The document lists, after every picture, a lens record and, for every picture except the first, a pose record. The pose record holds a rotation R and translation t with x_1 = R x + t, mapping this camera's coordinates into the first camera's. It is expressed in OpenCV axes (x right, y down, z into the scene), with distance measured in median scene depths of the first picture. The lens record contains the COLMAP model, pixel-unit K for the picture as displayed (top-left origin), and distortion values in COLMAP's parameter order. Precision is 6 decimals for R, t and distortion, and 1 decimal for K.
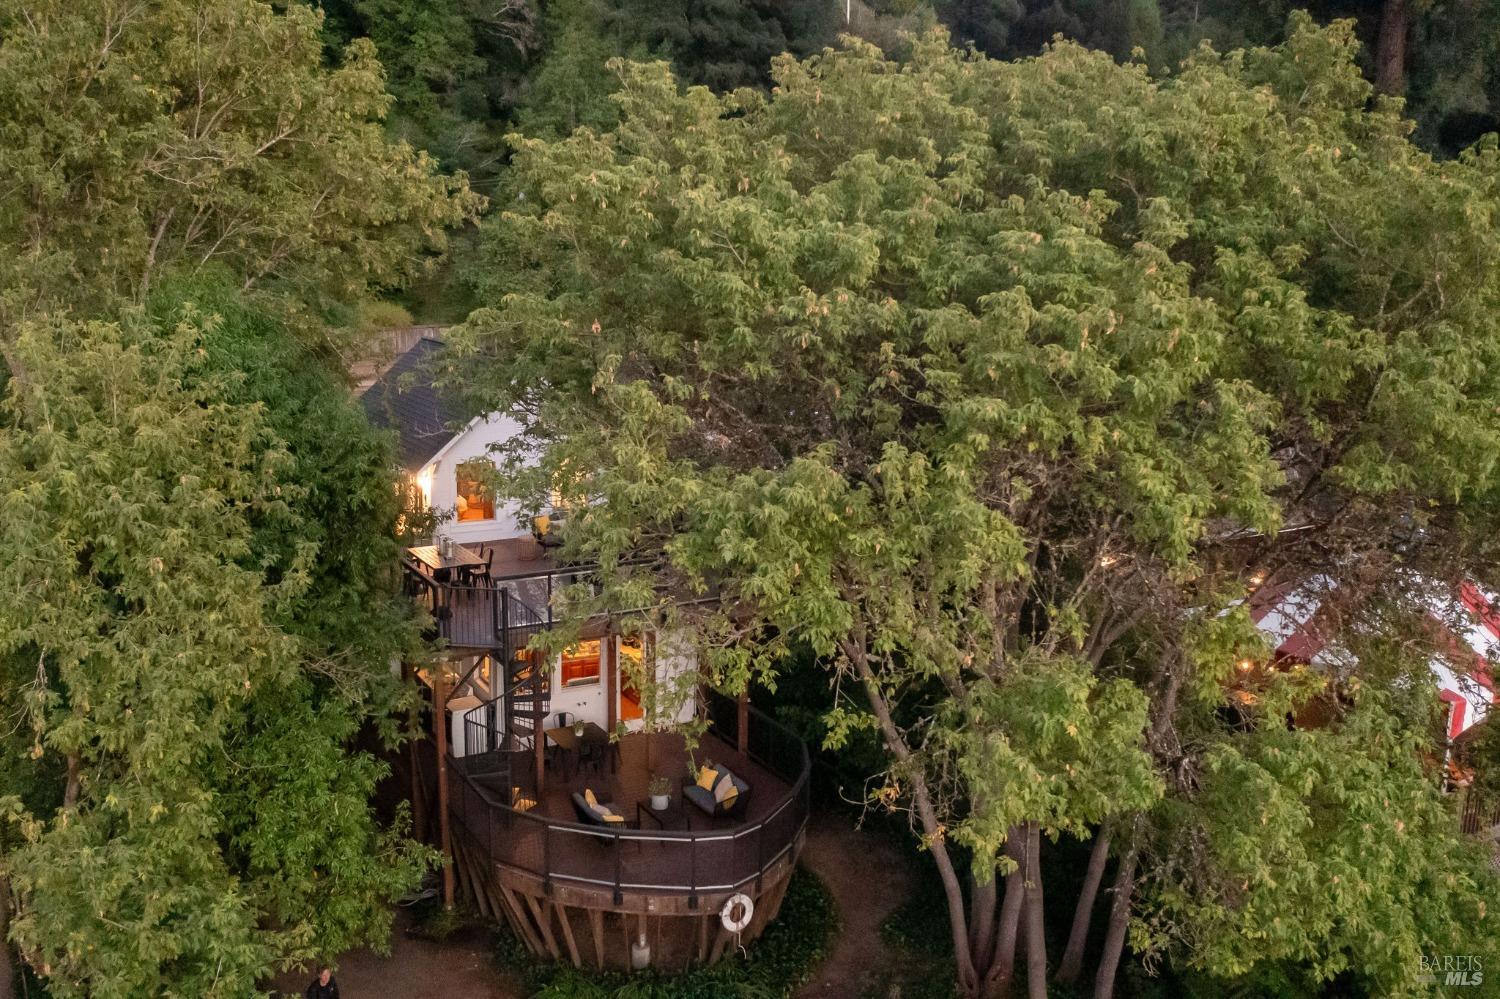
lens RADIAL K [[1263.8, 0, 751.2], [0, 1263.8, 502.9], [0, 0, 1]] dist [0.002260, 0.006907]
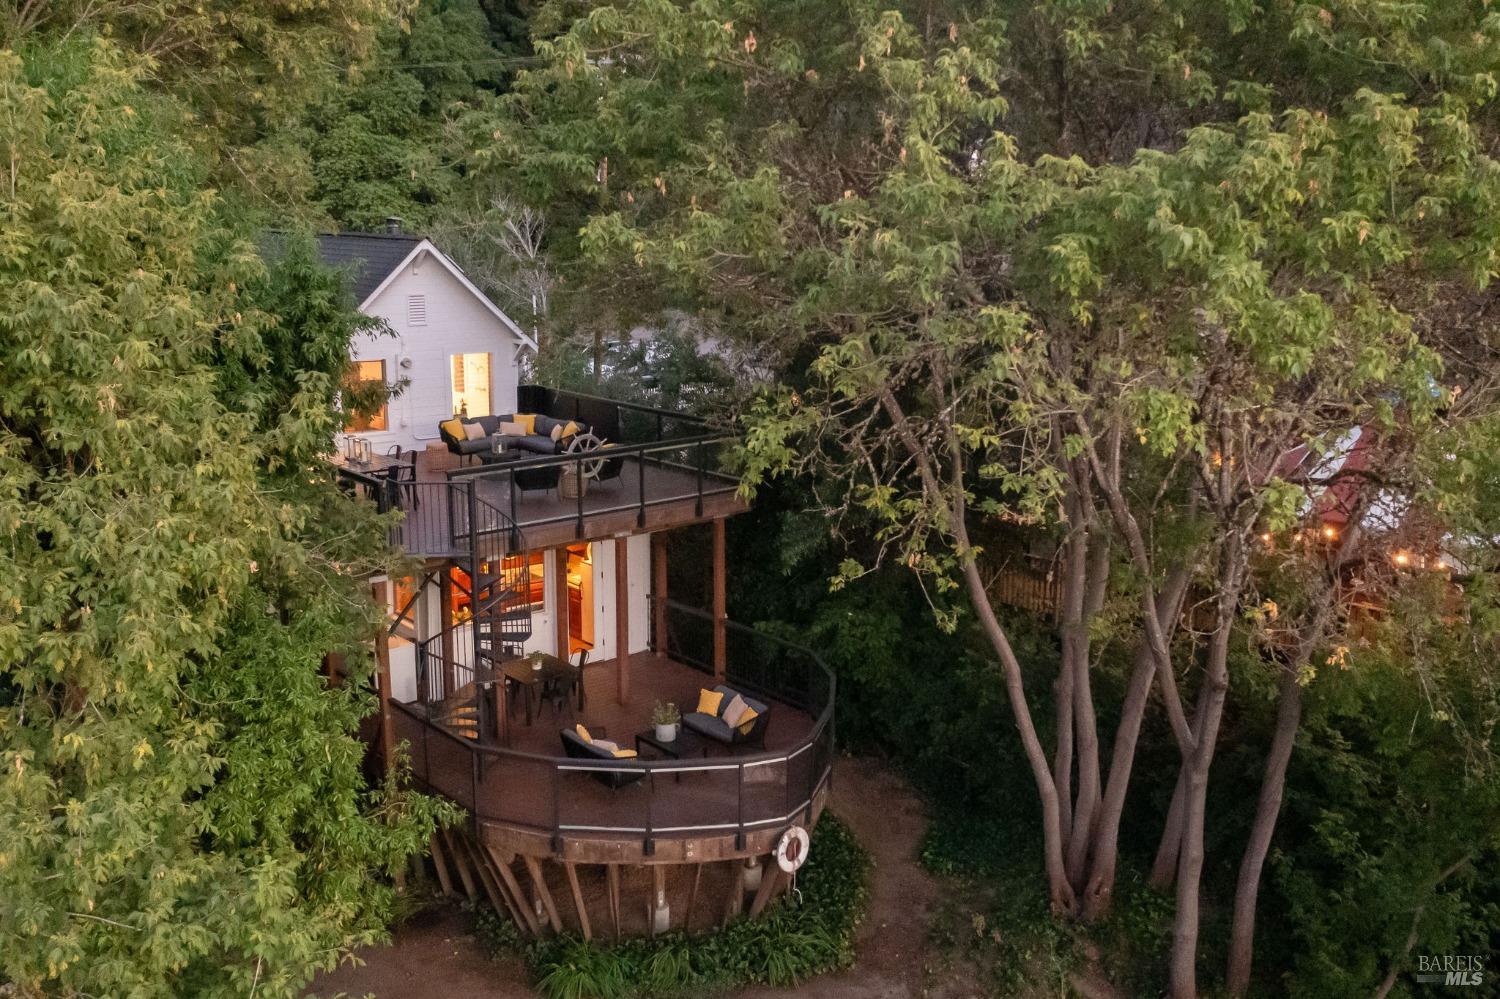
lens RADIAL K [[1263.8, 0, 740.3], [0, 1263.8, 494.6], [0, 0, 1]] dist [0.002260, 0.006907]
pose [[0.979534, -0.049314, 0.195142, -0.199776], [0.047615, 0.998776, 0.013393, 0.079625], [-0.195563, -0.003827, 0.980684, 0.194904]]
